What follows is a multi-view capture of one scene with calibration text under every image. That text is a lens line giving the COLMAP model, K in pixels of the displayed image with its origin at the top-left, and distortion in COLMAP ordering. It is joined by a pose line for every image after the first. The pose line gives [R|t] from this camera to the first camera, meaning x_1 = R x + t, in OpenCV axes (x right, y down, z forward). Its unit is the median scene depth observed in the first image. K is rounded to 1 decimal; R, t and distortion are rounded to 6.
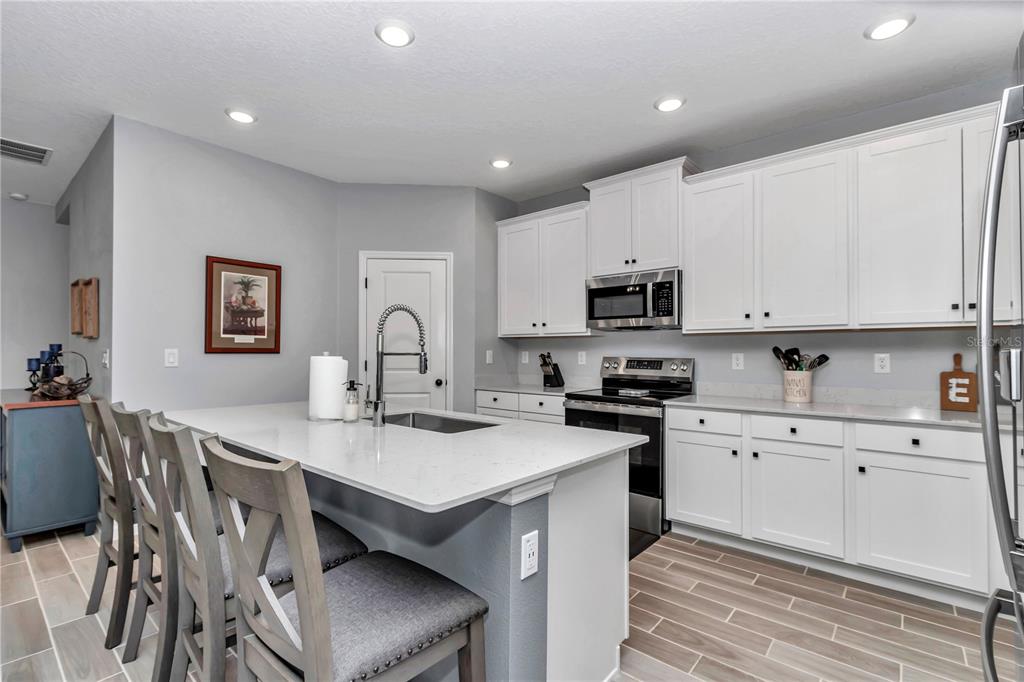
lens RADIAL K [[469.2, 0, 509.1], [0, 469.2, 344.7], [0, 0, 1]] dist [0.003701, 0.000391]
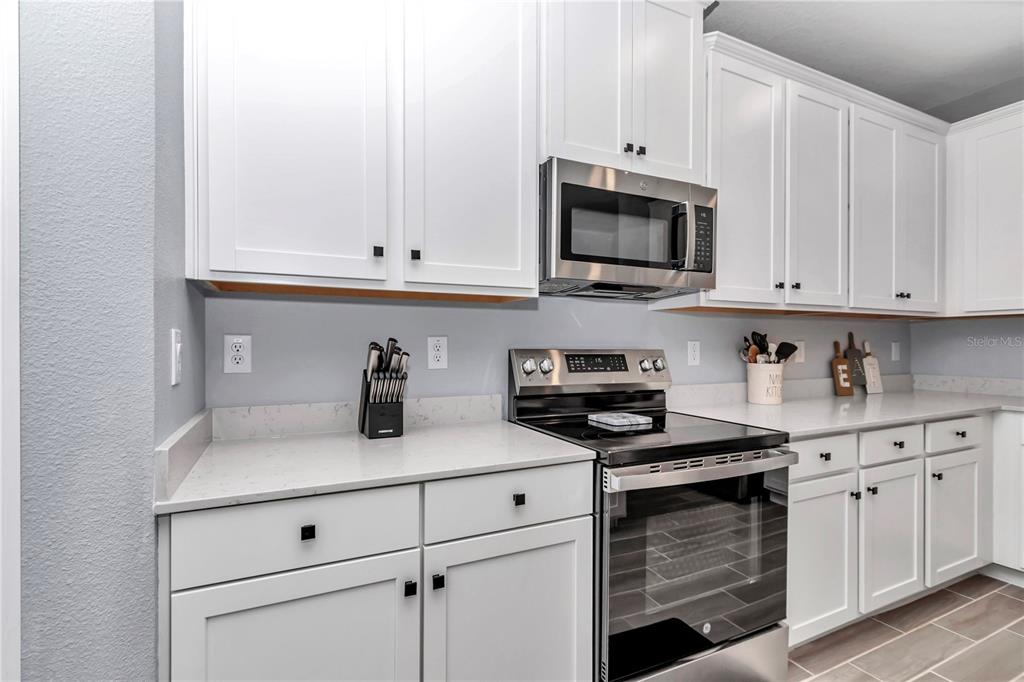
lens RADIAL K [[469.2, 0, 509.1], [0, 469.2, 344.7], [0, 0, 1]] dist [0.003701, 0.000391]
pose [[0.404192, -0.005509, 0.914658, -0.228434], [-0.016671, 0.999771, 0.013389, 0.017479], [-0.914522, -0.020661, 0.404008, 0.900430]]
